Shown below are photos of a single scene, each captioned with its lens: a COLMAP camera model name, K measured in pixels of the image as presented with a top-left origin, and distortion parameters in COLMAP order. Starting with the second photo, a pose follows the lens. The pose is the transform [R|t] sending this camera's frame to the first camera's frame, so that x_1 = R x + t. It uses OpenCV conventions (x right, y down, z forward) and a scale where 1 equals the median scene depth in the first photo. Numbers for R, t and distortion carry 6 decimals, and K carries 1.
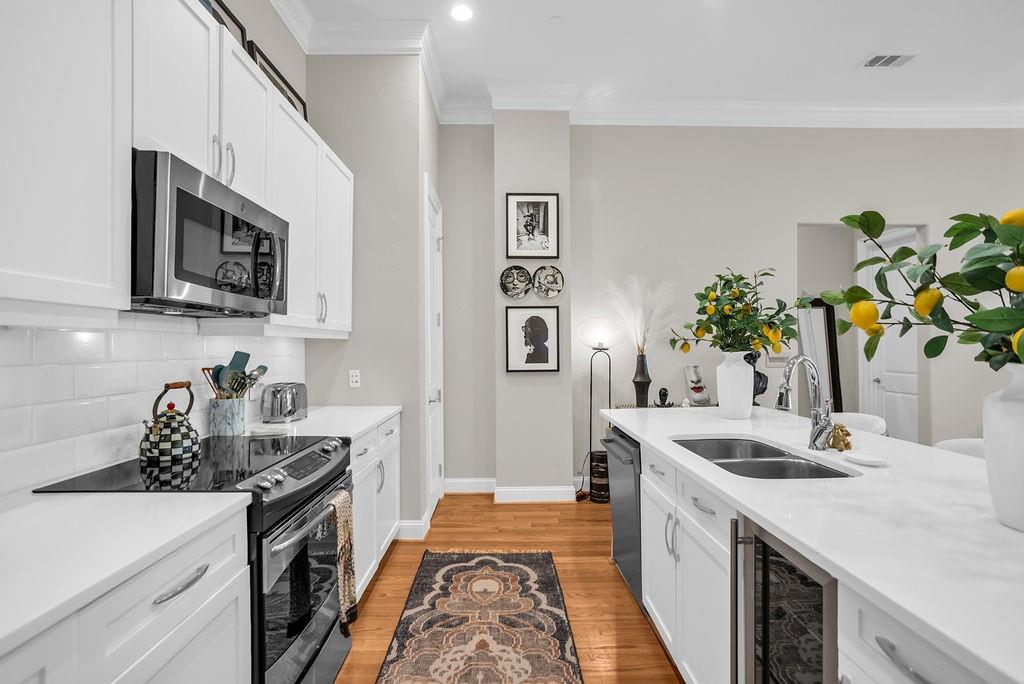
lens RADIAL K [[483.3, 0, 512.0], [0, 483.3, 342.0], [0, 0, 1]] dist [-0.051165, 0.021222]
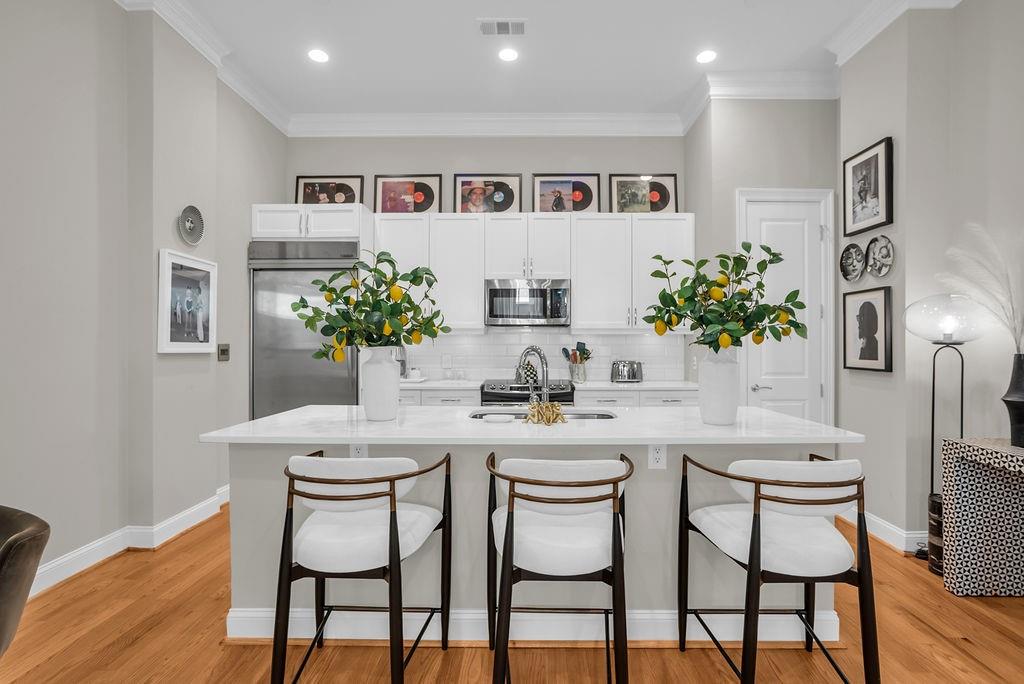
lens RADIAL K [[508.9, 0, 527.7], [0, 508.9, 344.1], [0, 0, 1]] dist [-0.024868, 0.000953]
pose [[-0.026482, 0.008199, -0.999616, 0.904654], [0.009205, 0.999926, 0.007957, 0.005345], [0.999607, -0.008990, -0.026555, 0.453163]]
